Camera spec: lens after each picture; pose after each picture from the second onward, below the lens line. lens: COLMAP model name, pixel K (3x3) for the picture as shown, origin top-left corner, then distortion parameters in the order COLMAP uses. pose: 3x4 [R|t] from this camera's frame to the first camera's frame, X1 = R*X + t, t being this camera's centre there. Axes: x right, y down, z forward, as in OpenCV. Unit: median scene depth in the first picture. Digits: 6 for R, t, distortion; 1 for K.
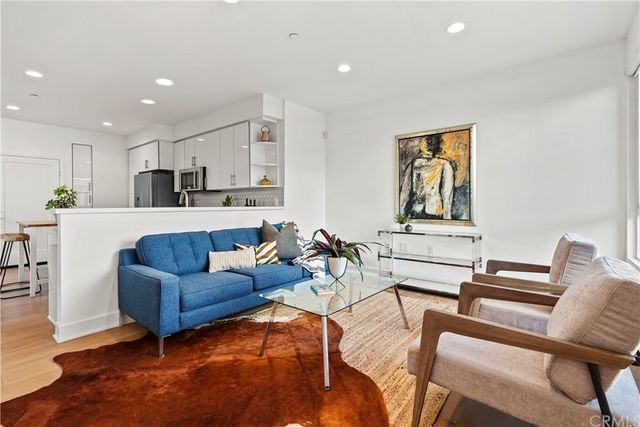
lens RADIAL K [[296.9, 0, 320.6], [0, 296.9, 206.0], [0, 0, 1]] dist [0.001012, 0.000215]
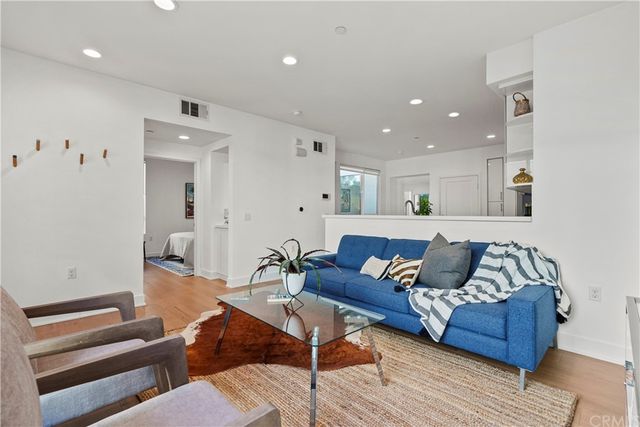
lens RADIAL K [[292.2, 0, 320.0], [0, 292.2, 213.5], [0, 0, 1]] dist [-0.002800, 0.000064]
pose [[-0.121353, 0.000730, -0.992609, 0.562906], [-0.005020, 0.999986, 0.001349, -0.003058], [0.992597, 0.005147, -0.121347, 0.725737]]
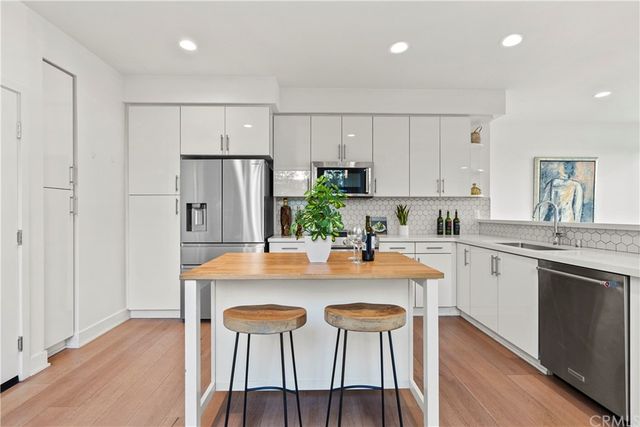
lens RADIAL K [[292.2, 0, 320.0], [0, 292.2, 213.5], [0, 0, 1]] dist [-0.002800, 0.000064]
pose [[0.765348, 0.003493, 0.643608, -1.208242], [0.001155, 0.999976, -0.006800, -0.011742], [-0.643616, 0.005948, 0.765325, 0.728552]]
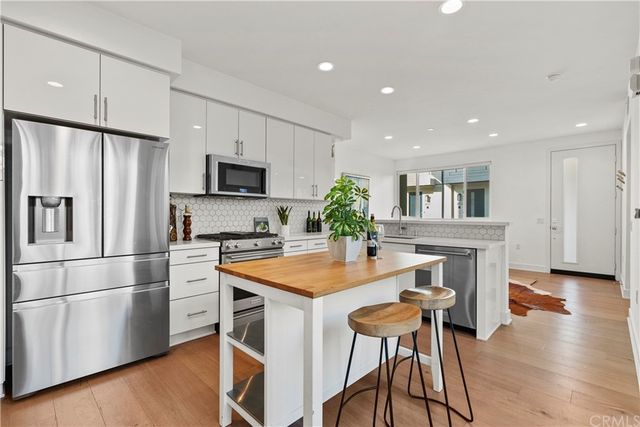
lens RADIAL K [[290.7, 0, 317.1], [0, 290.7, 215.2], [0, 0, 1]] dist [-0.025899, 0.000002]
pose [[0.096228, -0.001316, 0.995358, -1.380268], [0.001745, 0.999998, 0.001154, -0.015081], [-0.995358, 0.001626, 0.096231, 1.068734]]
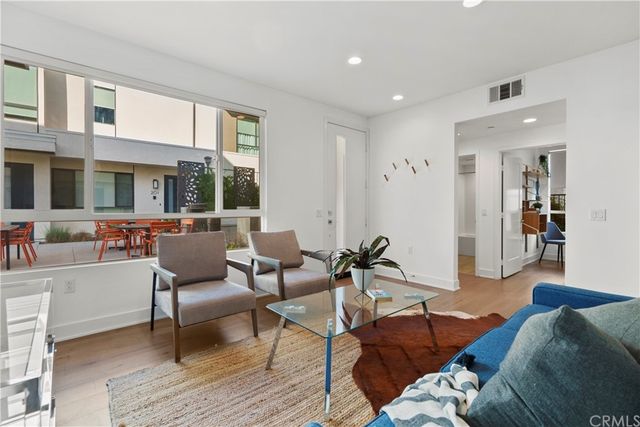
lens RADIAL K [[298.1, 0, 316.7], [0, 298.1, 207.2], [0, 0, 1]] dist [-0.001563, -0.000305]
pose [[-0.983039, -0.001916, 0.183385, 0.017163], [-0.001526, 0.999996, 0.002266, -0.005992], [-0.183389, 0.001948, -0.983039, 1.166874]]
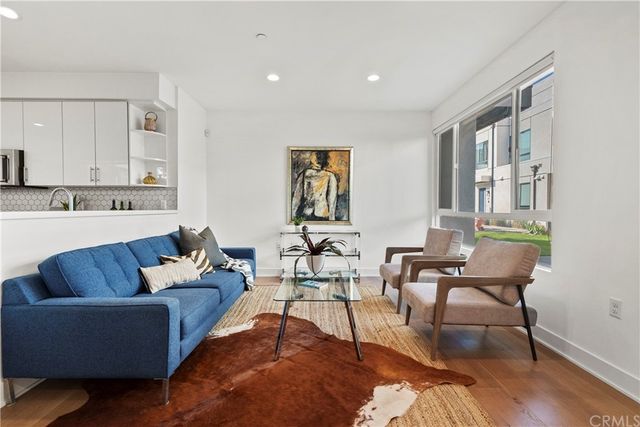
lens RADIAL K [[292.2, 0, 320.0], [0, 292.2, 213.5], [0, 0, 1]] dist [-0.002800, 0.000064]
pose [[0.765337, -0.006712, 0.643595, -0.392023], [-0.000998, 0.999932, 0.011615, 0.001775], [-0.643629, -0.009532, 0.765278, 0.088925]]
